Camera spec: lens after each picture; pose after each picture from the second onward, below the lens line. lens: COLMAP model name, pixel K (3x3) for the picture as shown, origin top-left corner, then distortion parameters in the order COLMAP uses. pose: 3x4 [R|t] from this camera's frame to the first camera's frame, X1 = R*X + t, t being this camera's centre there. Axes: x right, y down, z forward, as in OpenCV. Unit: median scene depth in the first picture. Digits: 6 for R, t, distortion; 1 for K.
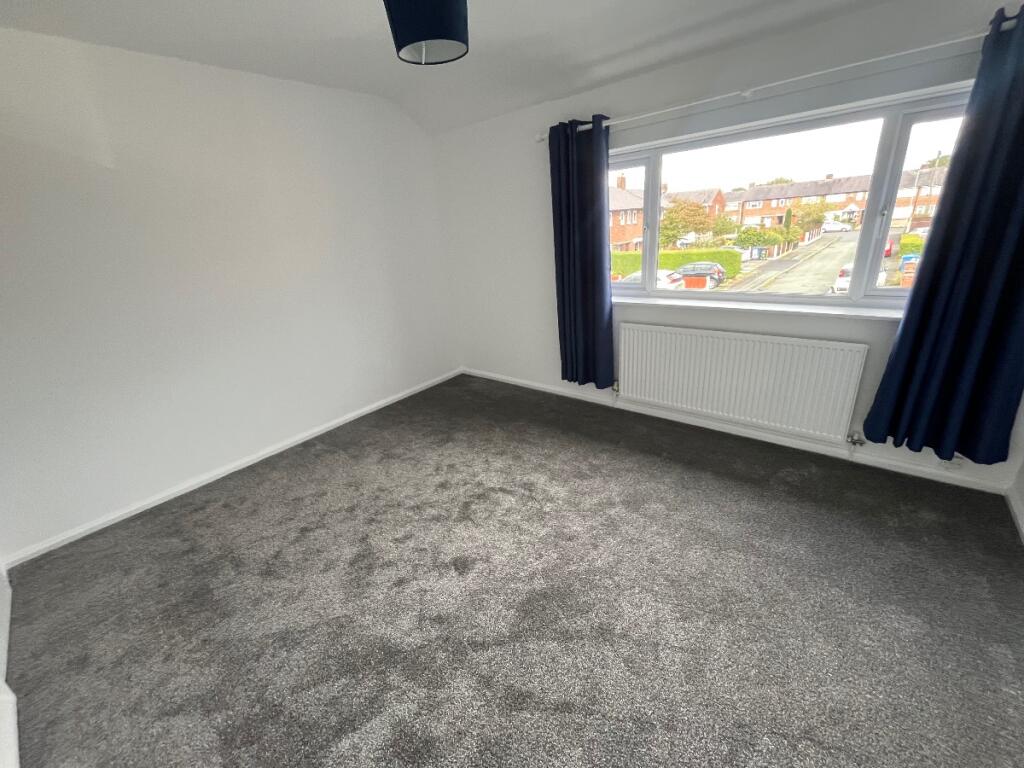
lens RADIAL K [[412.9, 0, 512.0], [0, 412.9, 384.0], [0, 0, 1]] dist [-0.000953, 0.000617]
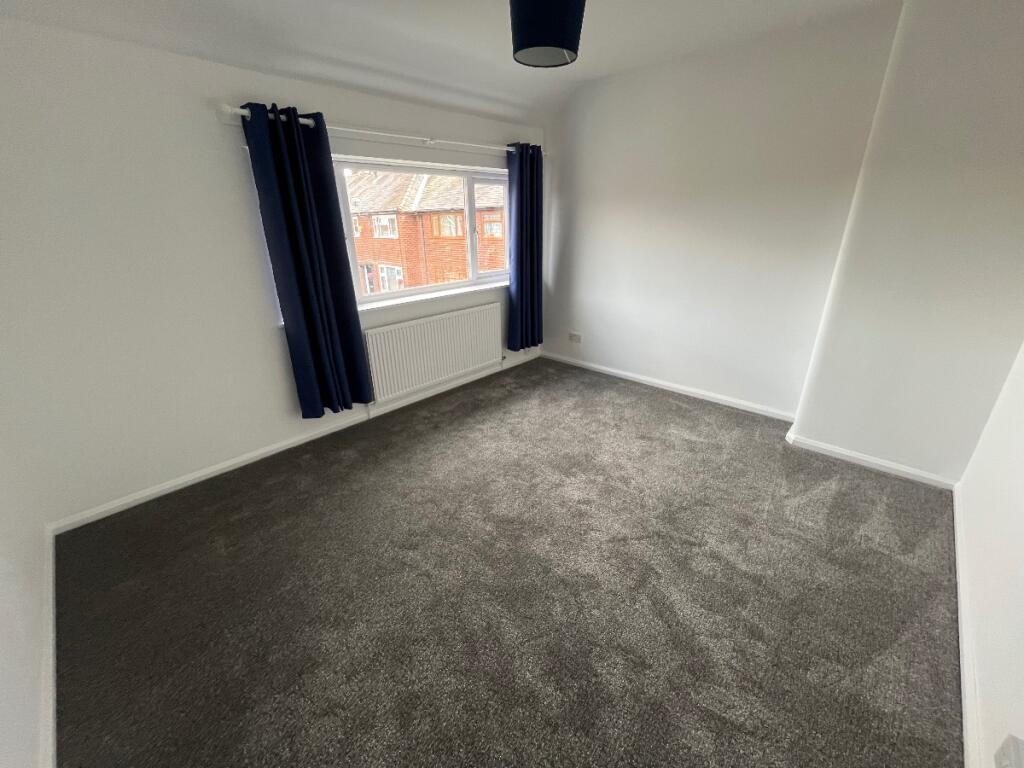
lens RADIAL K [[412.9, 0, 512.0], [0, 412.9, 384.0], [0, 0, 1]] dist [-0.000953, 0.000617]
pose [[0.076863, -0.308283, 0.948184, -0.801154], [0.367608, 0.892762, 0.260464, -0.188840], [-0.926799, 0.328540, 0.181947, 0.615888]]
